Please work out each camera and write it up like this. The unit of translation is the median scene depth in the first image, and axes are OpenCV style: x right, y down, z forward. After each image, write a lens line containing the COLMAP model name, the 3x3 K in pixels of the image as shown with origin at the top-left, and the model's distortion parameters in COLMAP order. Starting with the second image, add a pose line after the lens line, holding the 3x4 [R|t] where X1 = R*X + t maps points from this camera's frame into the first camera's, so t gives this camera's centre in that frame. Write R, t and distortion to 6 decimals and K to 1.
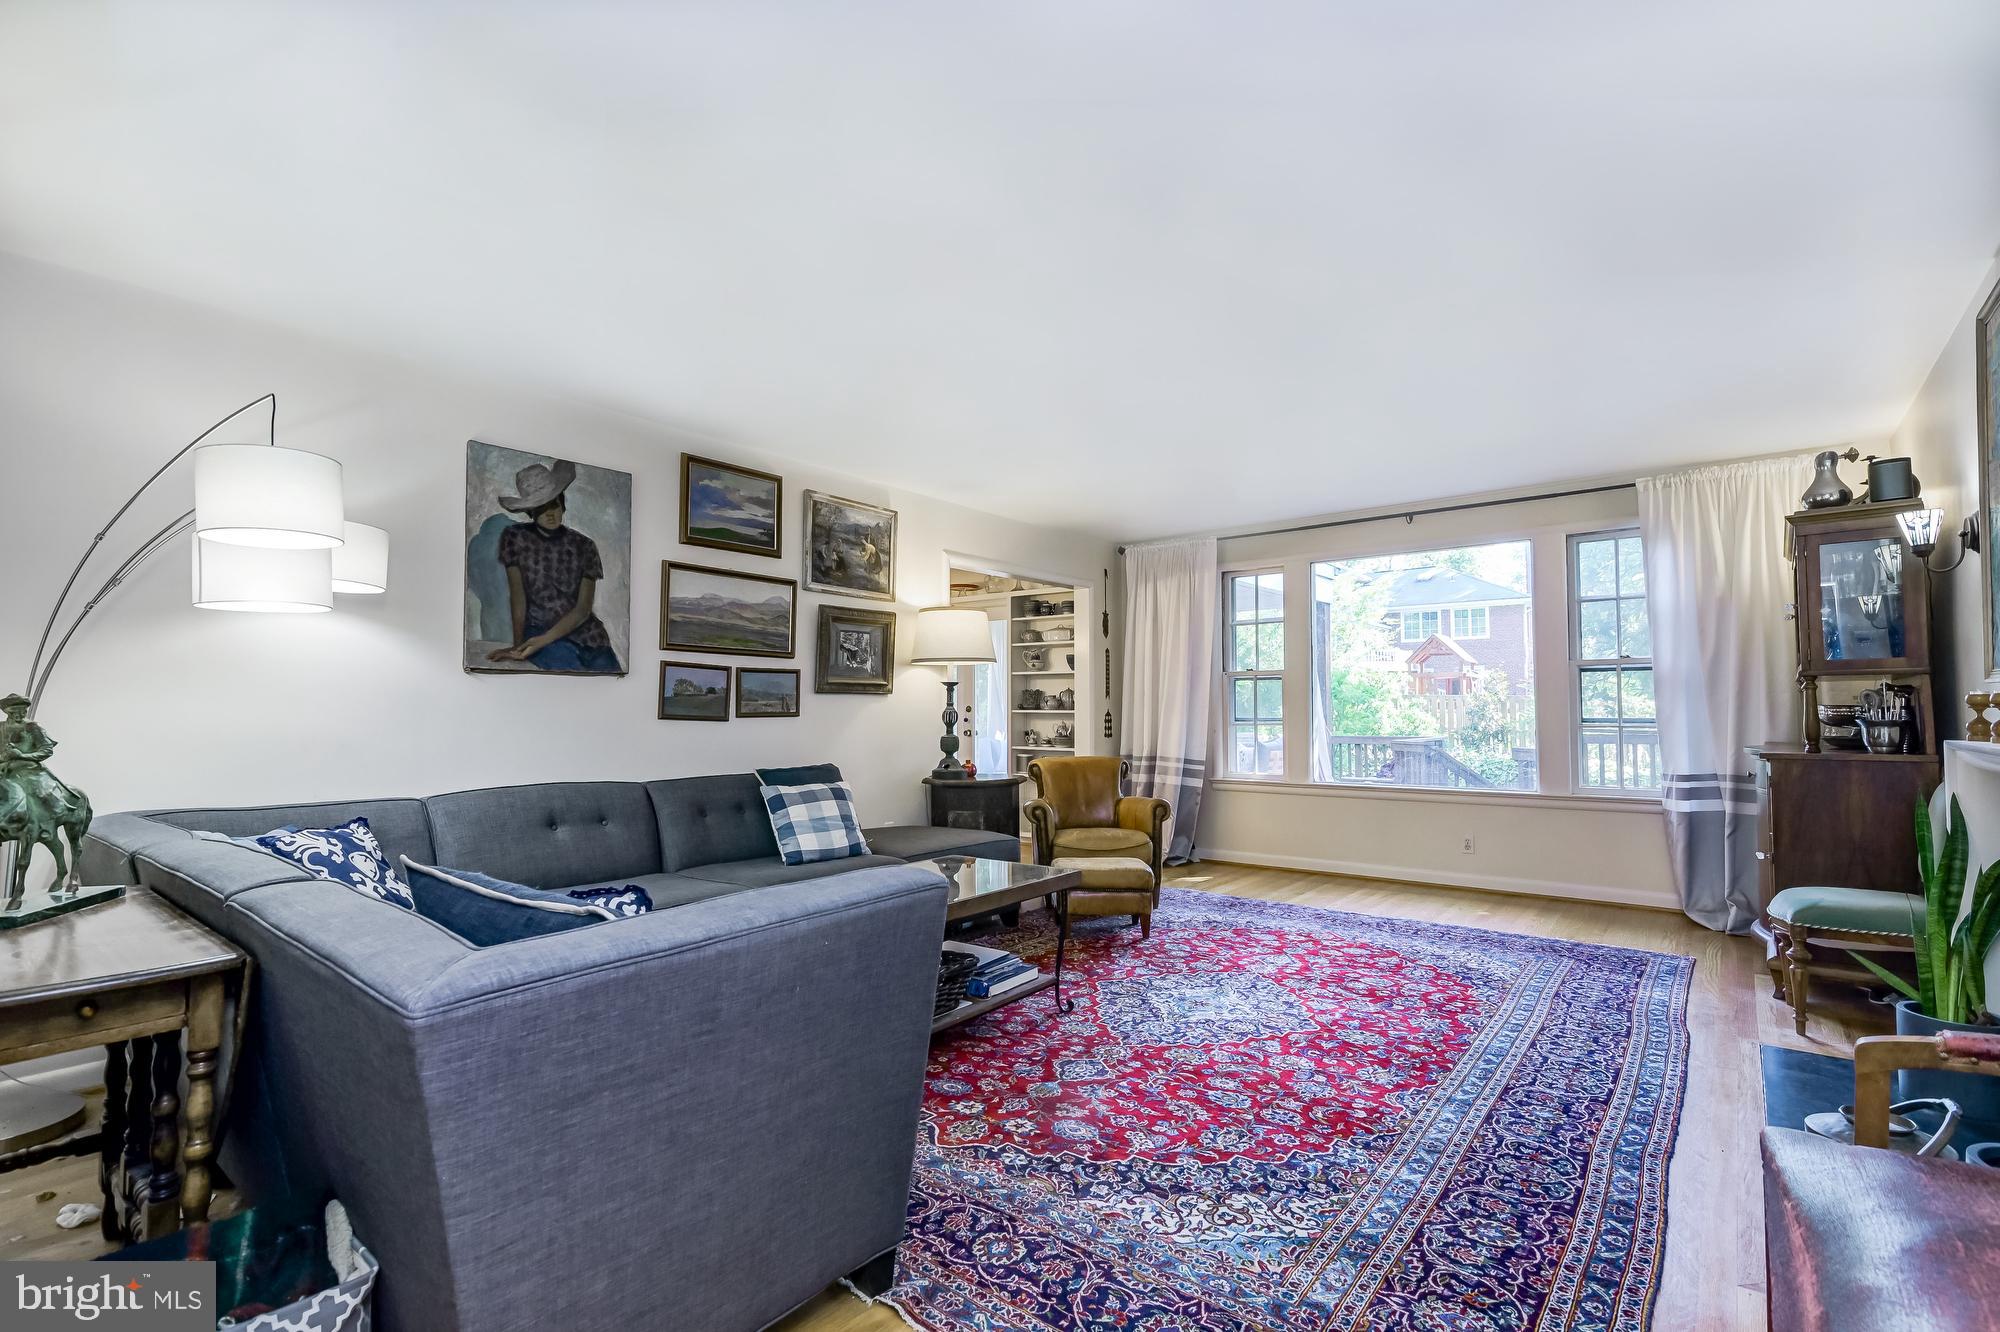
lens RADIAL K [[921.5, 0, 995.4], [0, 921.5, 670.7], [0, 0, 1]] dist [-0.003955, -0.000336]
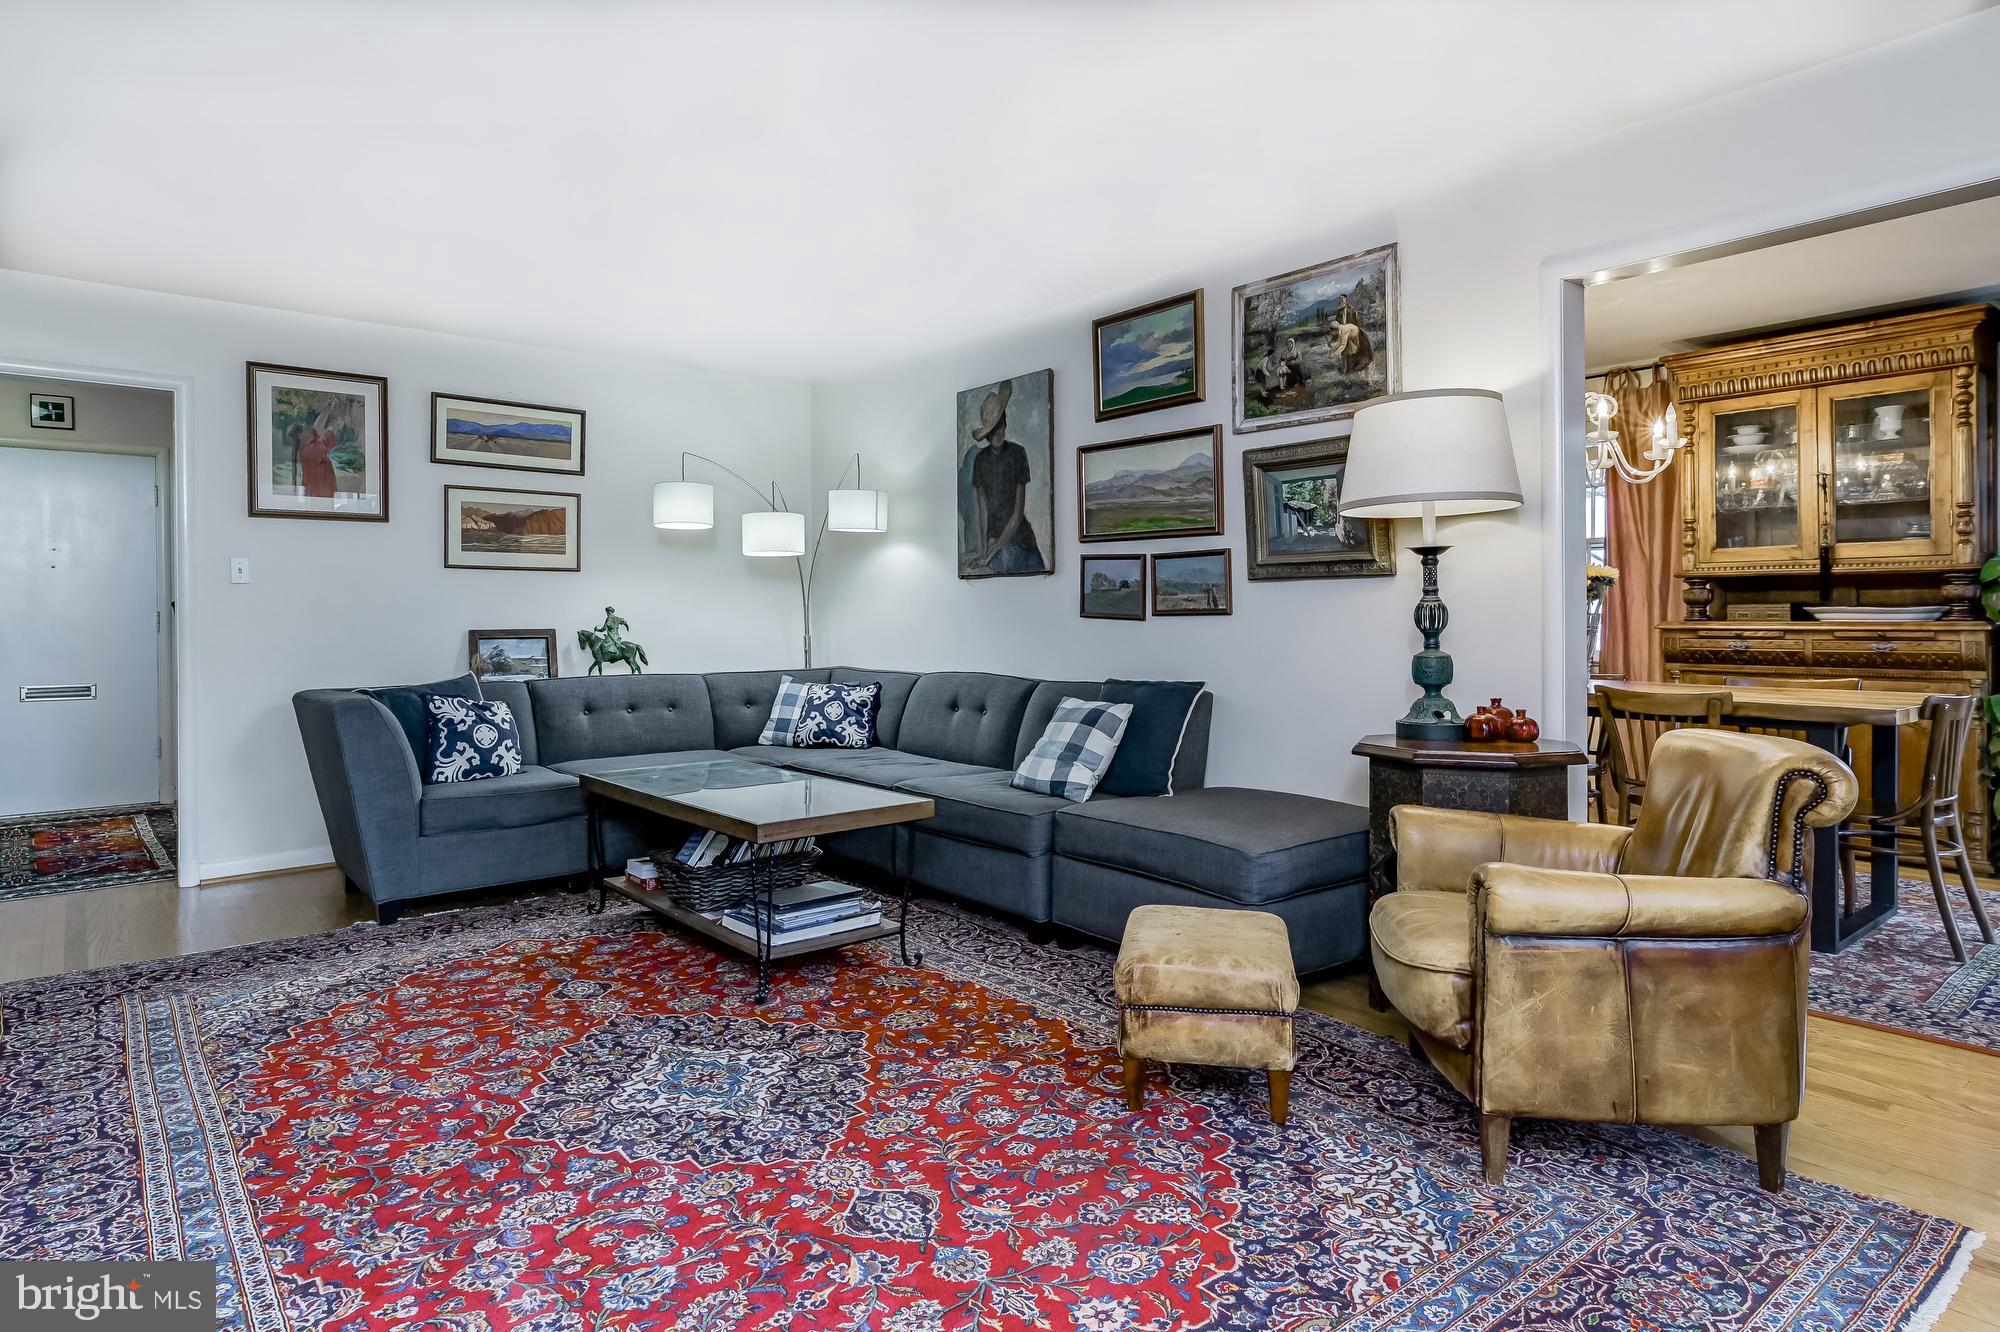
lens RADIAL K [[1113.0, 0, 954.8], [0, 1113.0, 614.1], [0, 0, 1]] dist [0.005937, 0.002215]
pose [[-0.223622, 0.002162, -0.974674, 0.803837], [0.049259, 0.998745, -0.009086, 0.055538], [0.973430, -0.050043, -0.223448, 1.181419]]
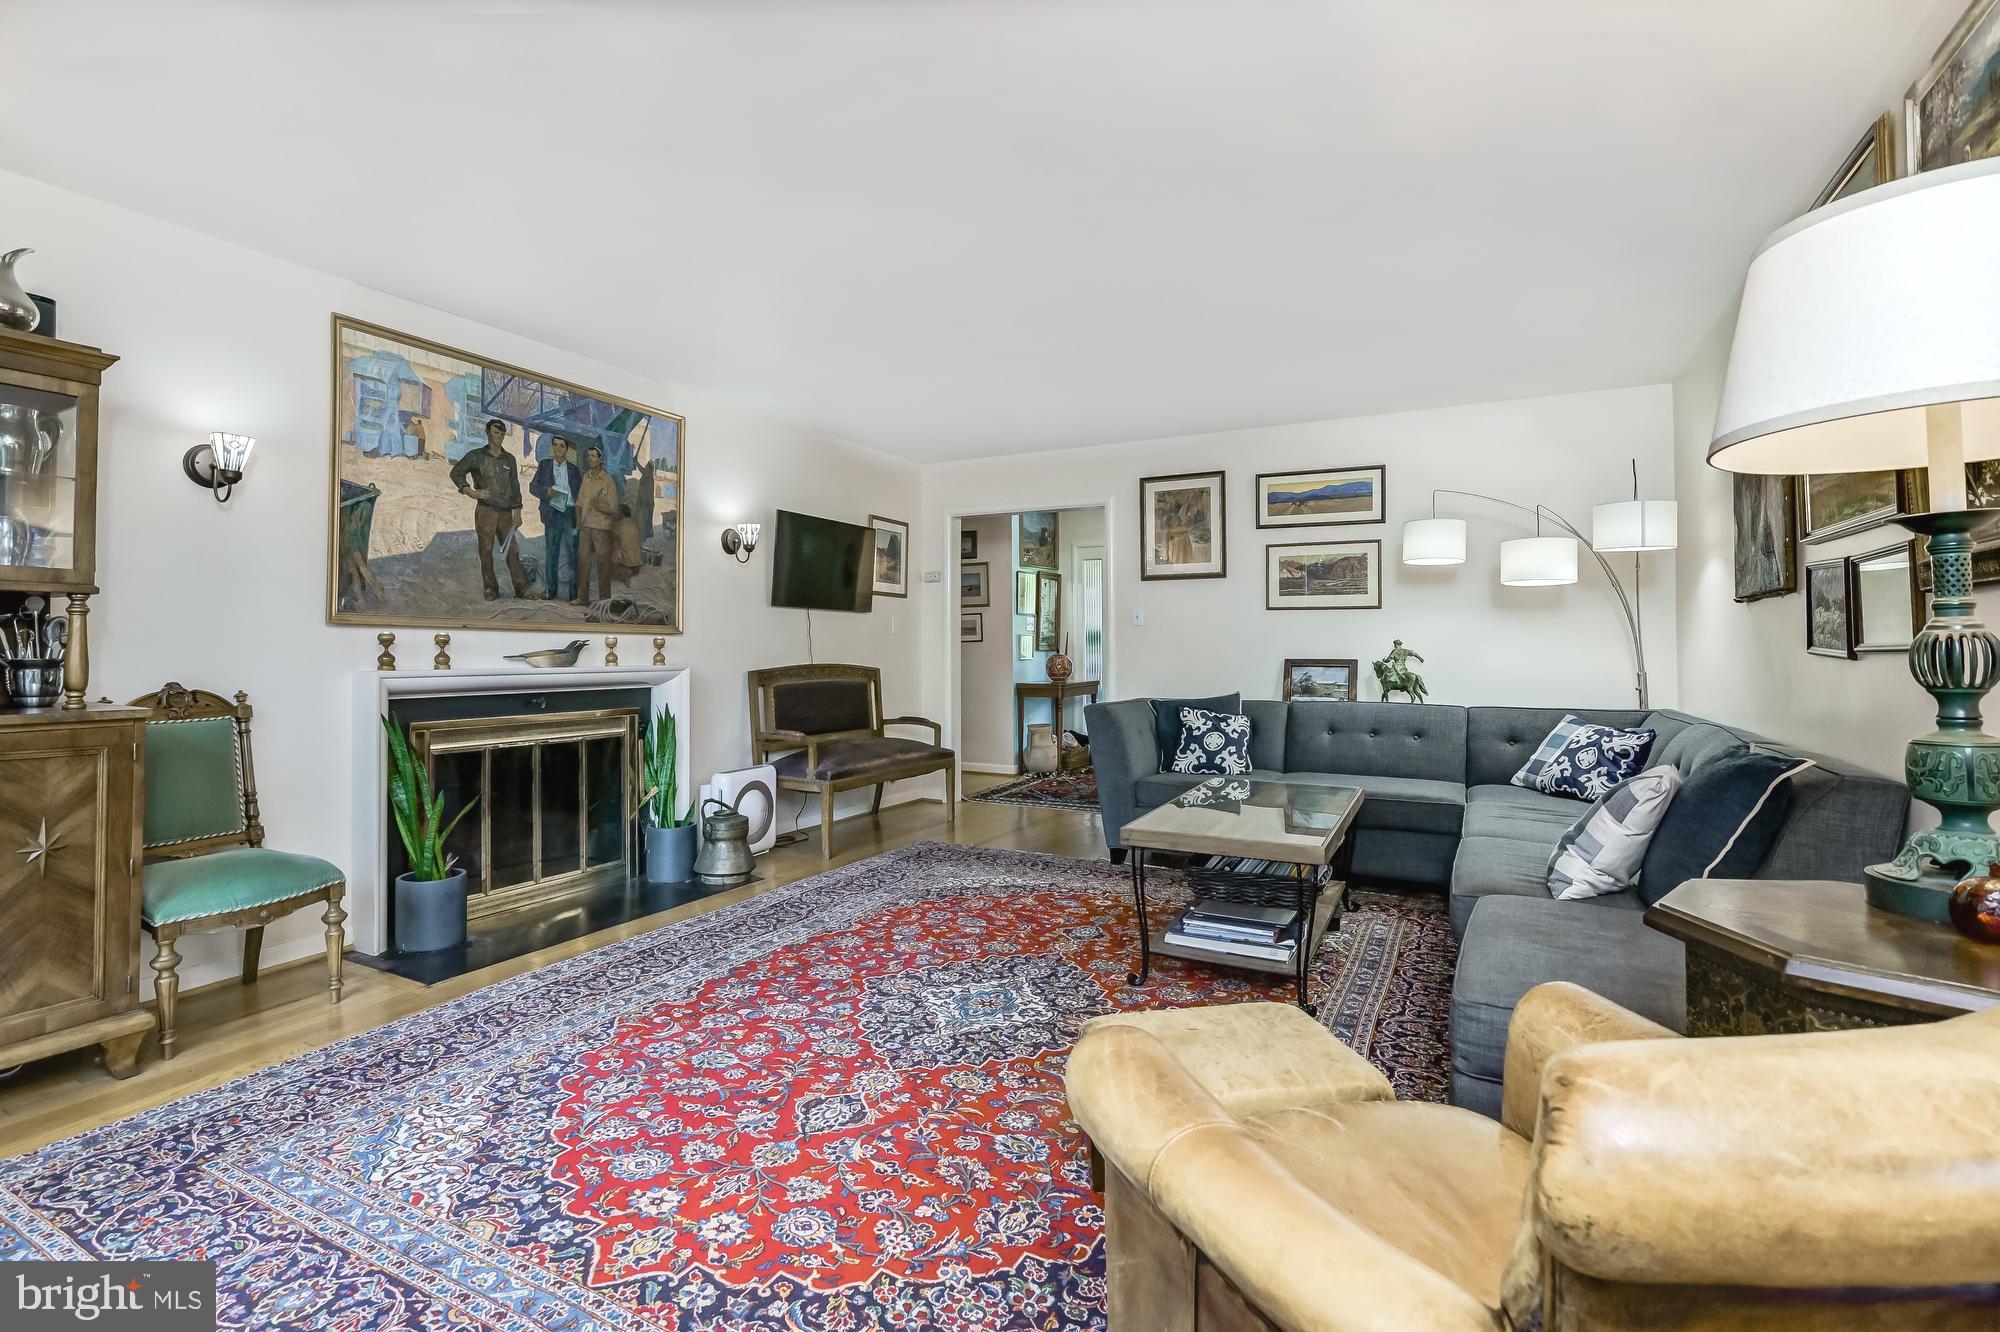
lens RADIAL K [[921.5, 0, 976.1], [0, 921.5, 635.6], [0, 0, 1]] dist [-0.003955, -0.000336]
pose [[-0.984310, -0.000438, -0.176445, 0.327508], [0.009875, 0.998293, -0.057562, 0.073582], [0.176169, -0.058402, -0.982626, 1.591506]]
